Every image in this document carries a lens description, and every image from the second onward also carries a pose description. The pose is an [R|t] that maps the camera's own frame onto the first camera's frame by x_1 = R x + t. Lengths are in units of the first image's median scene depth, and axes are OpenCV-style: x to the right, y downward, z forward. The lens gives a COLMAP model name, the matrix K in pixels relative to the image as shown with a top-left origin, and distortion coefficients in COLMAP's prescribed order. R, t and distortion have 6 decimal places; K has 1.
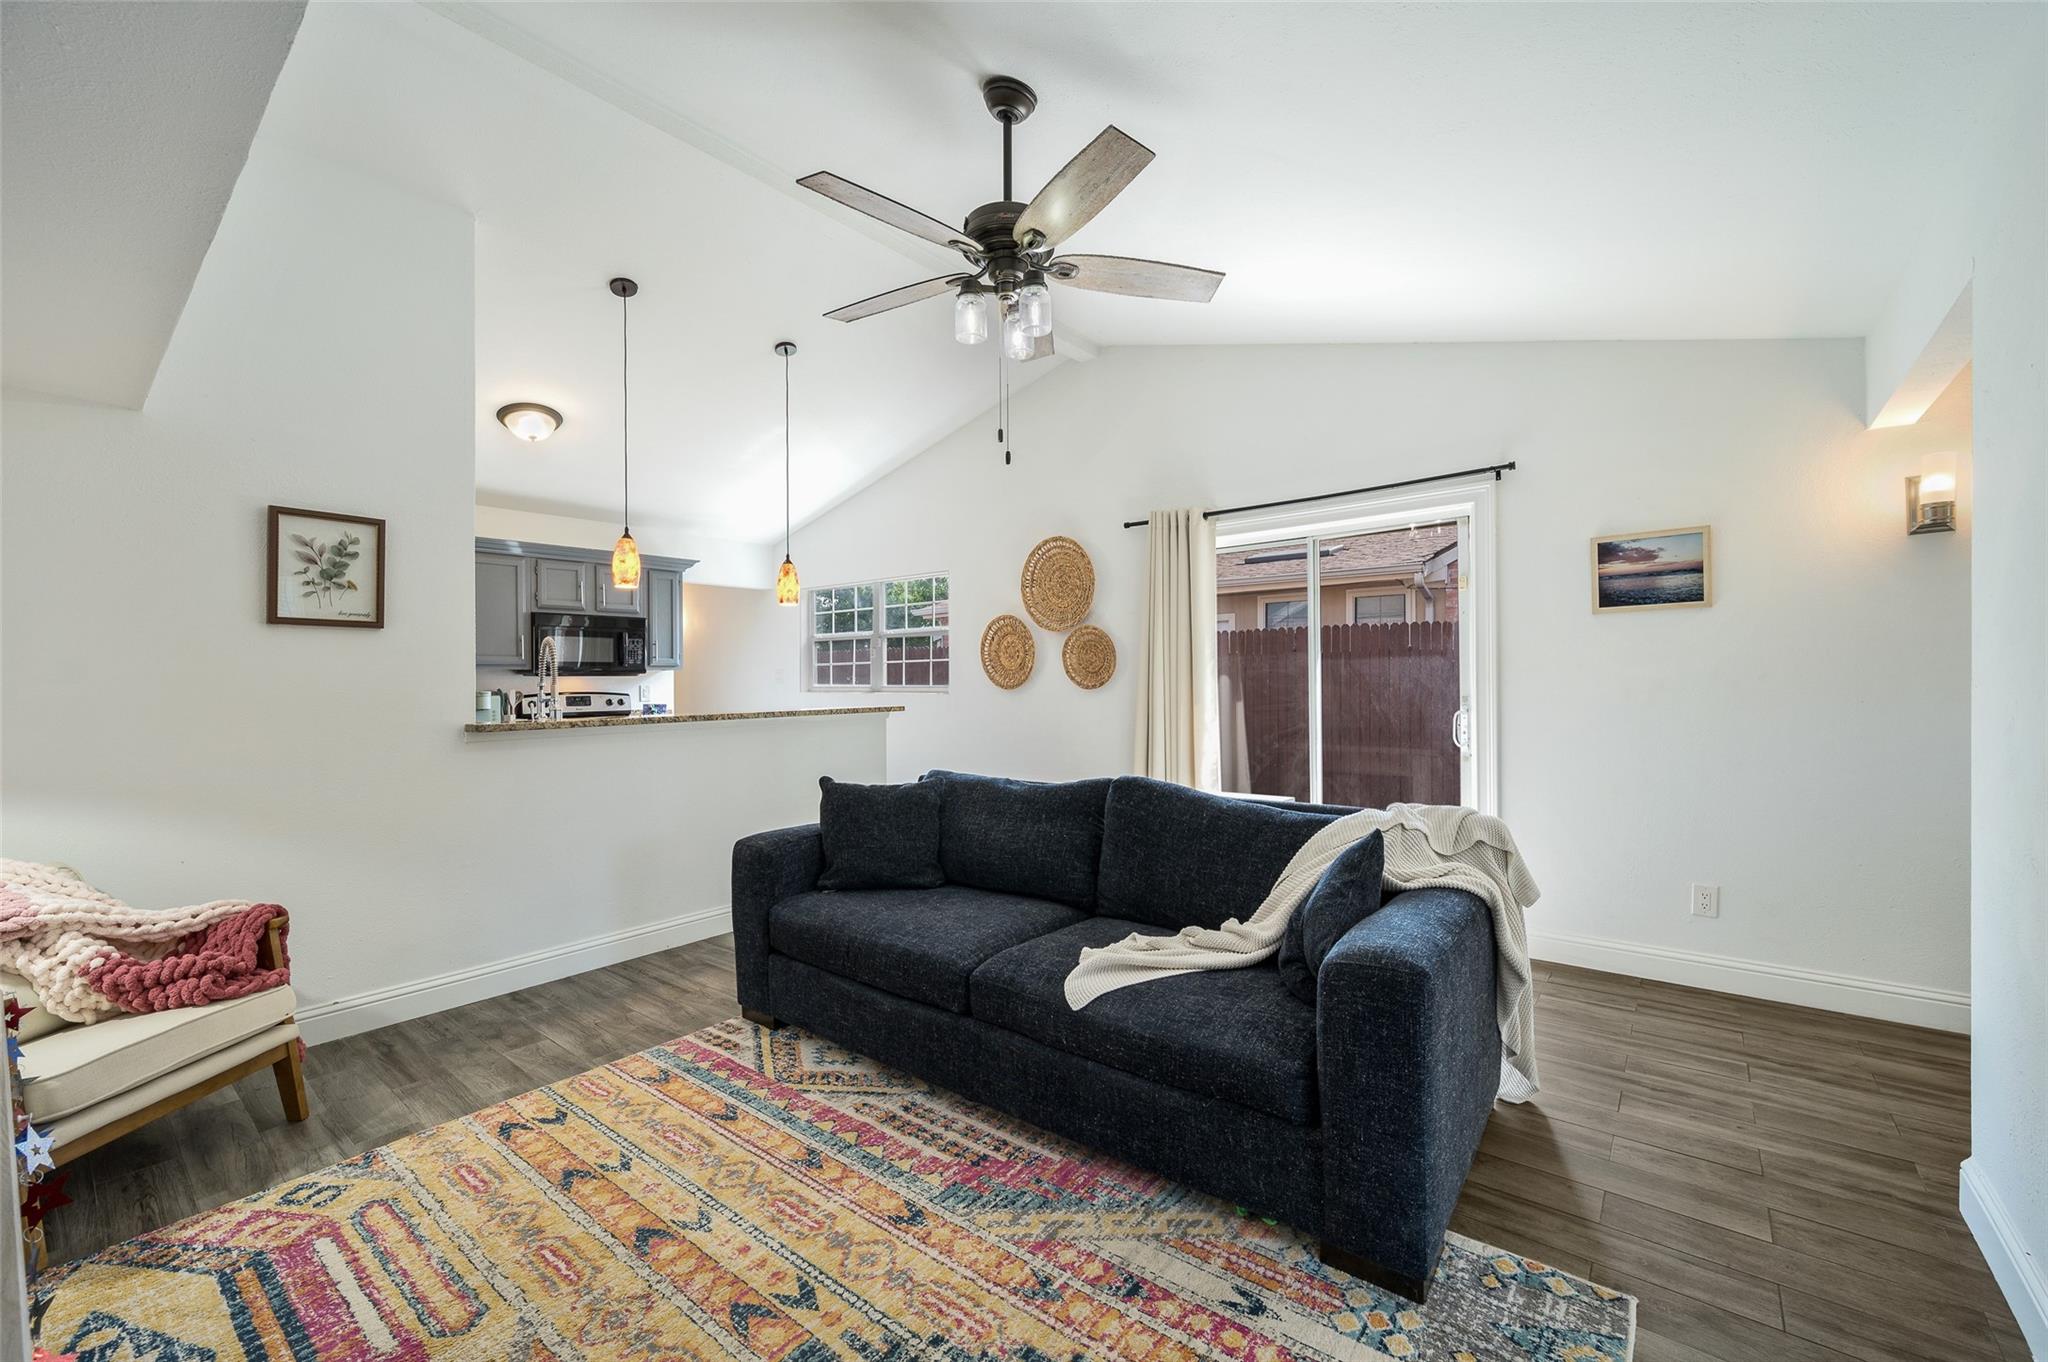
lens RADIAL K [[821.4, 0, 1037.3], [0, 821.4, 680.0], [0, 0, 1]] dist [-0.002664, -0.000698]
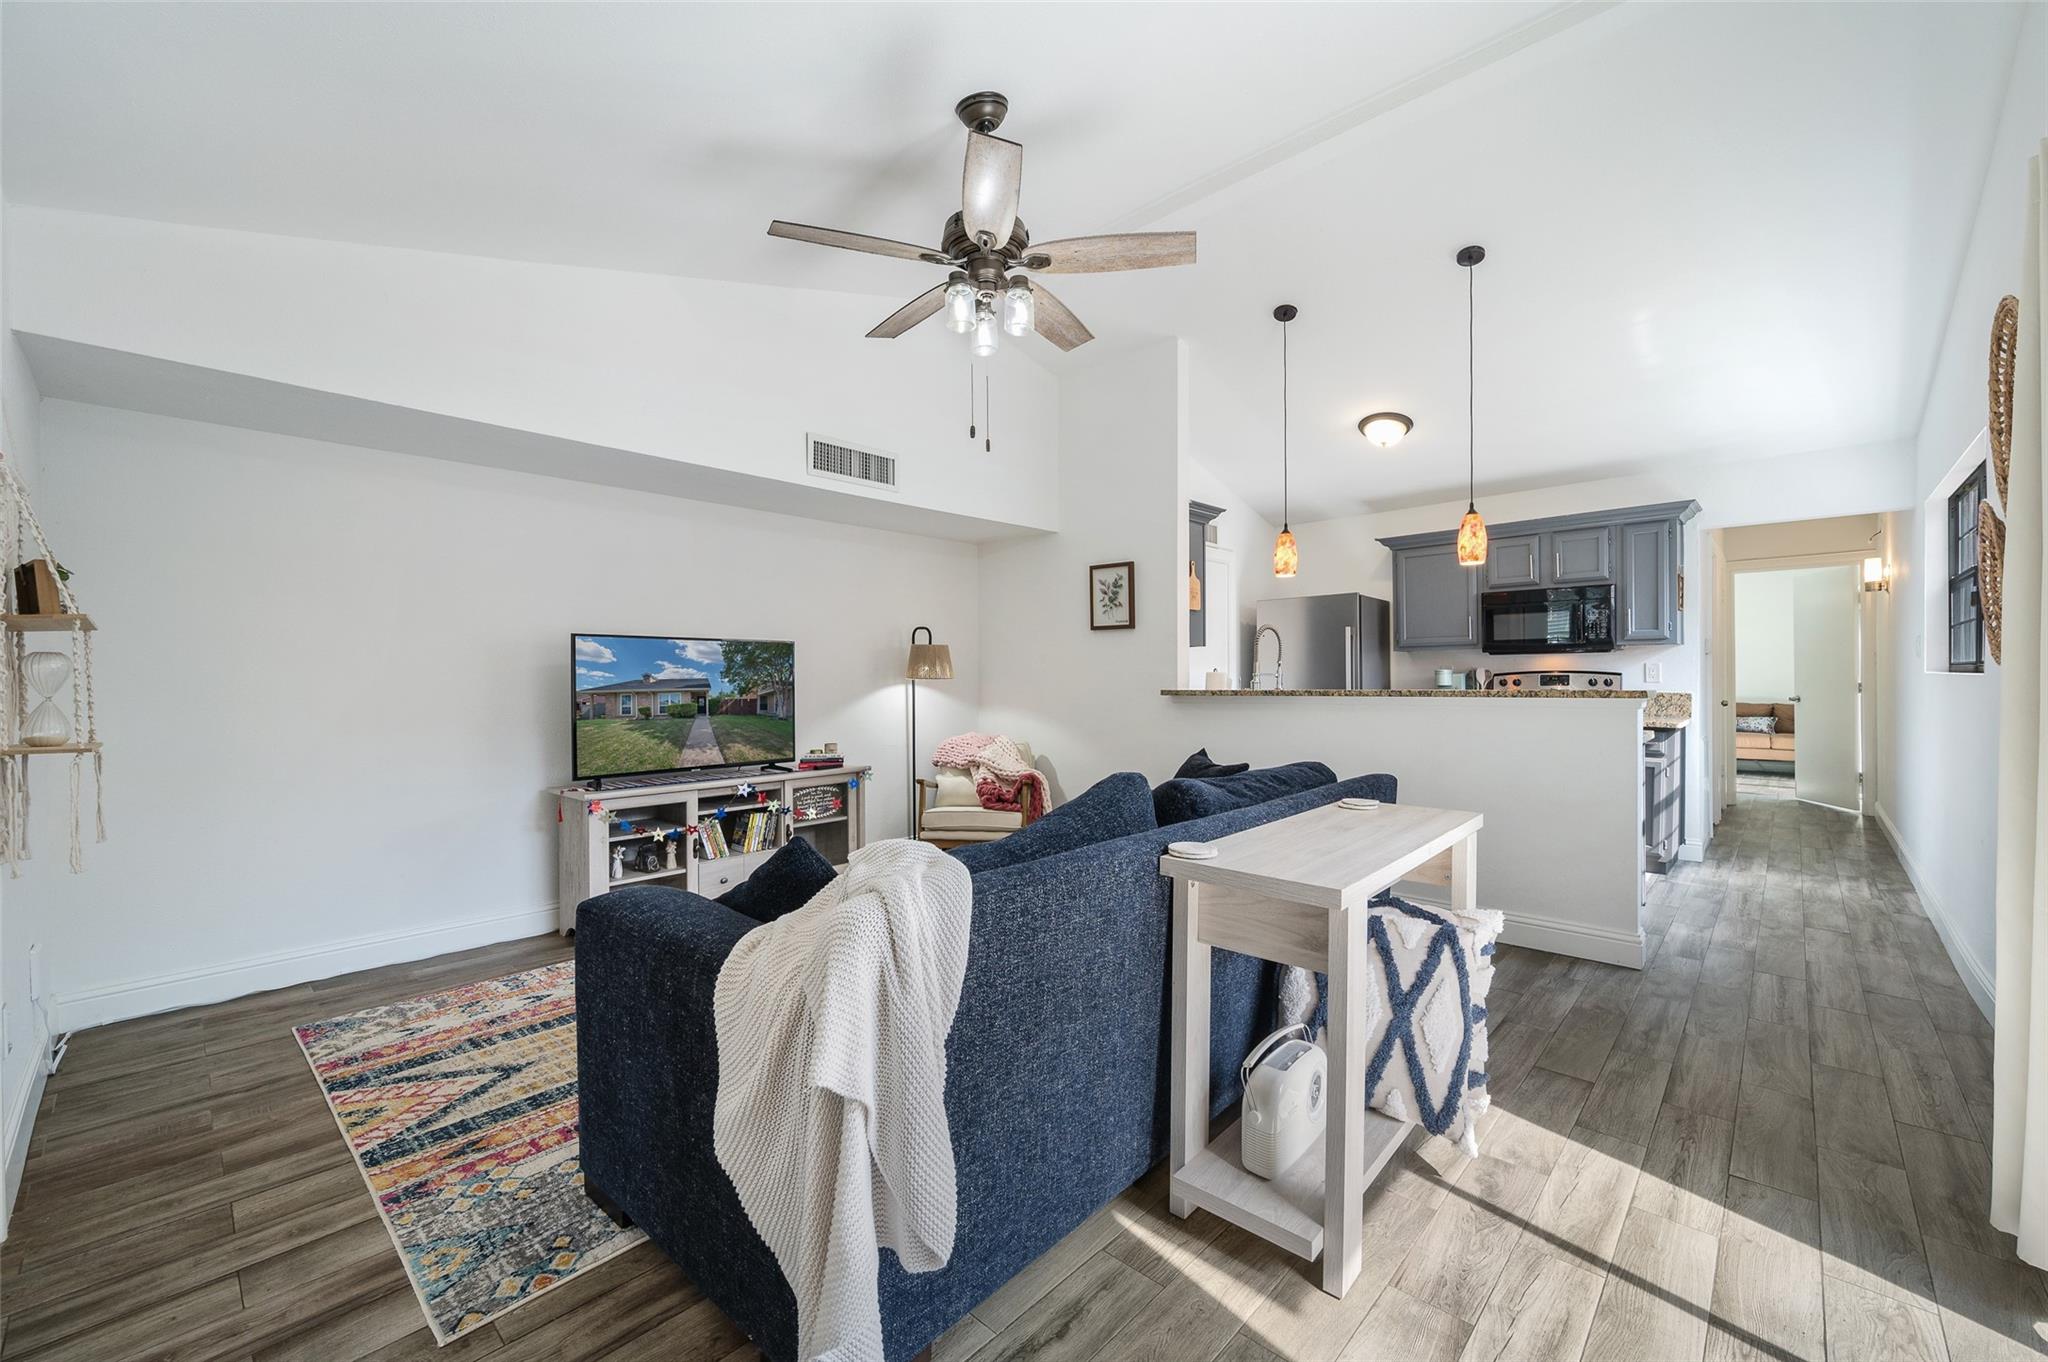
lens RADIAL K [[821.4, 0, 1029.9], [0, 821.4, 677.5], [0, 0, 1]] dist [-0.002664, -0.000698]
pose [[-0.075717, 0.008560, -0.997093, 1.027150], [0.008170, 0.999935, 0.007964, 0.024003], [0.997096, -0.007543, -0.075782, 1.125736]]
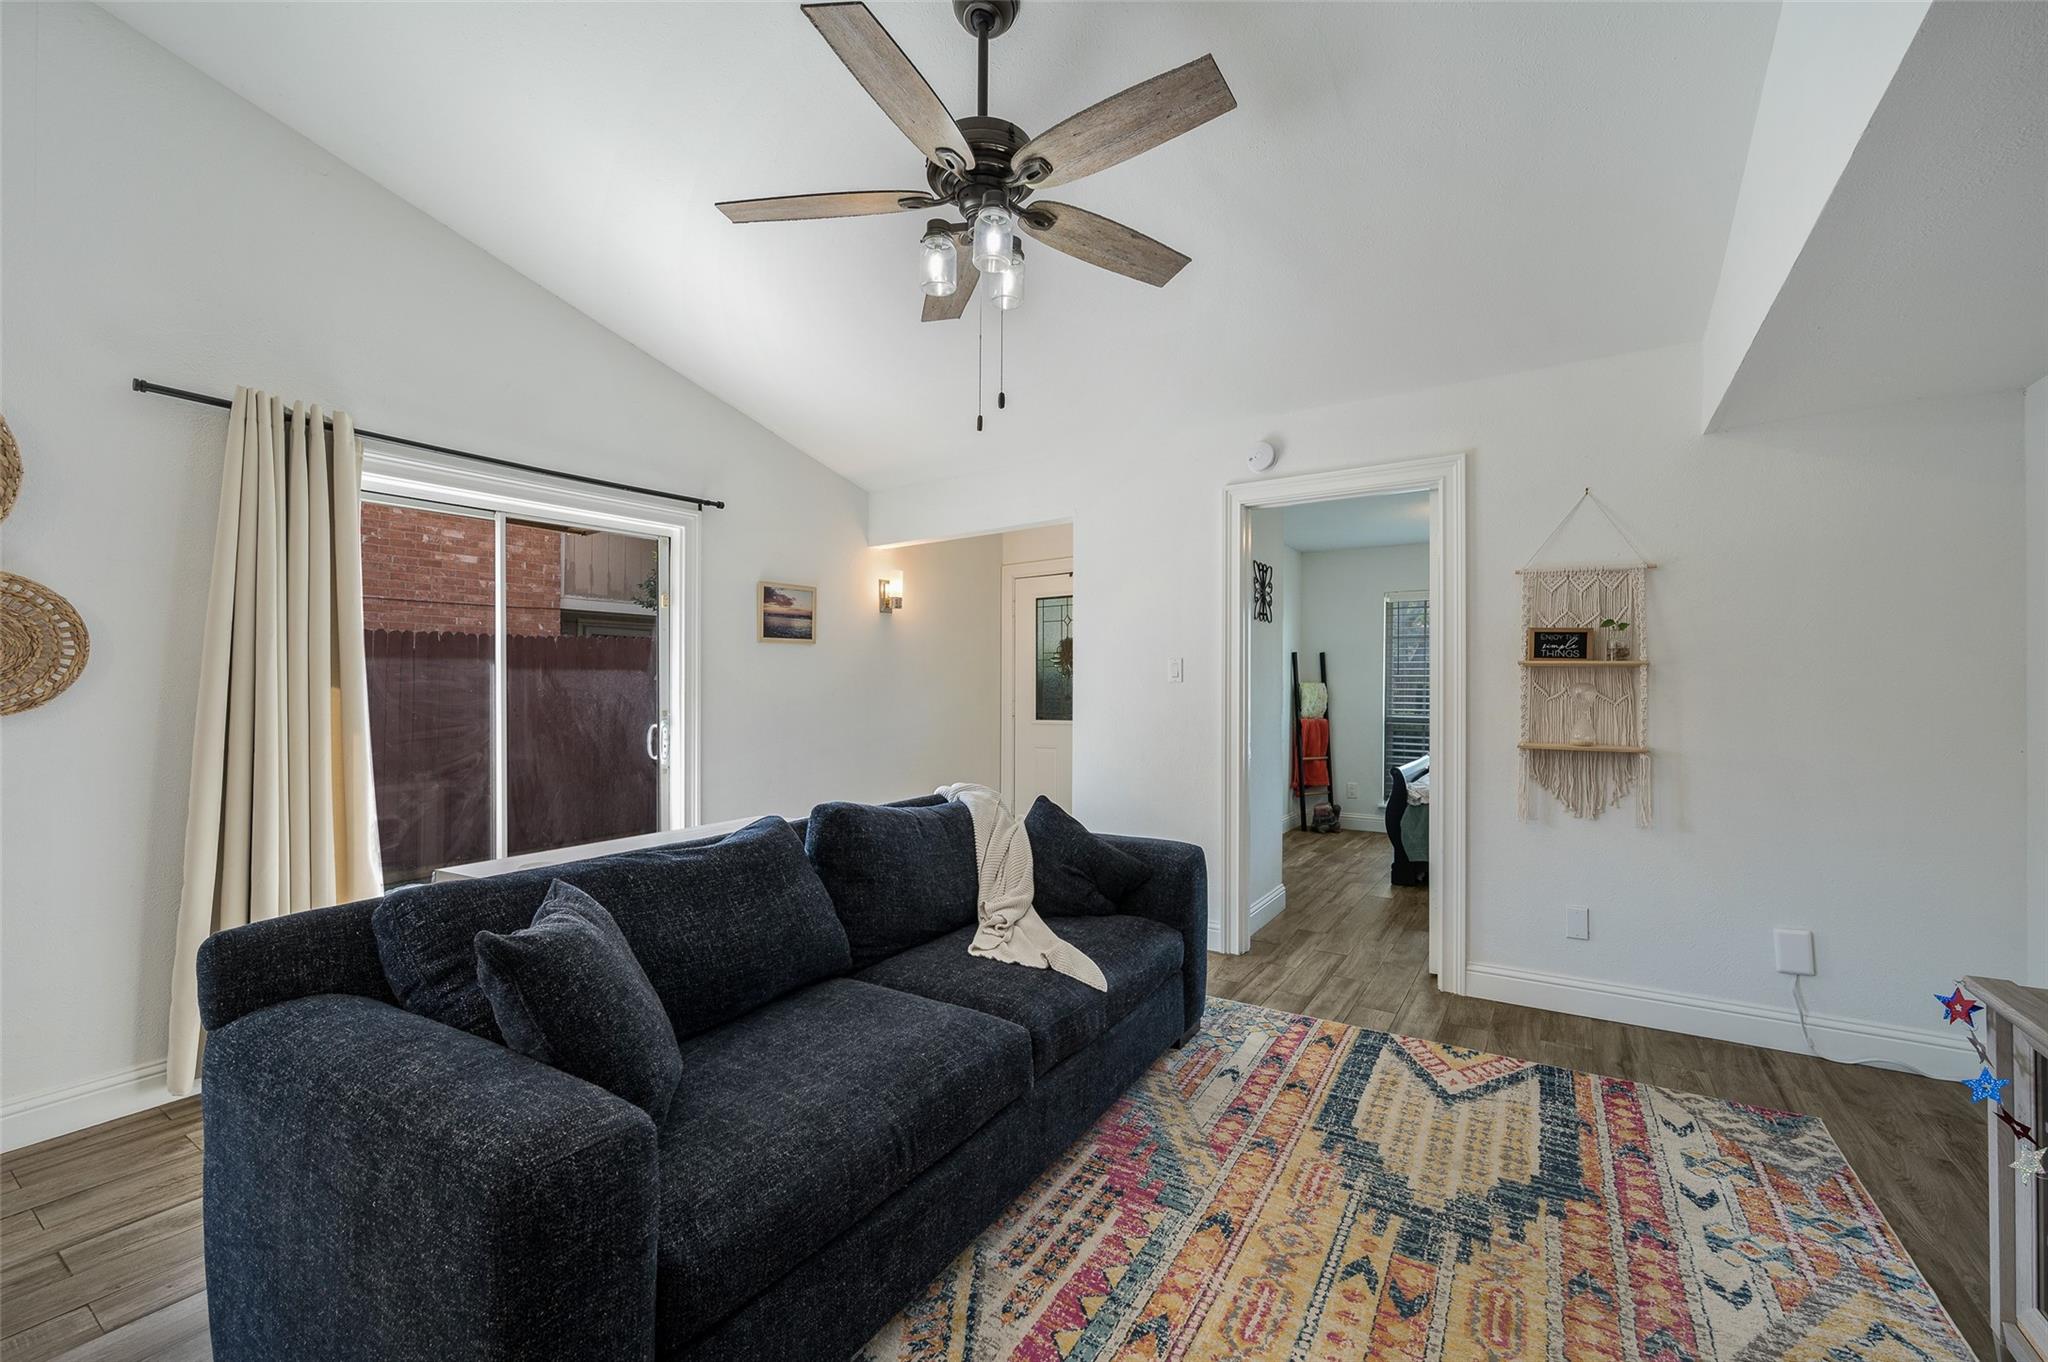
lens RADIAL K [[821.4, 0, 1028.9], [0, 821.4, 694.8], [0, 0, 1]] dist [-0.002664, -0.000698]
pose [[-0.095678, 0.006390, 0.995392, -0.865047], [0.009821, 0.999937, -0.005475, 0.015611], [-0.995364, 0.009252, -0.095735, 1.016844]]
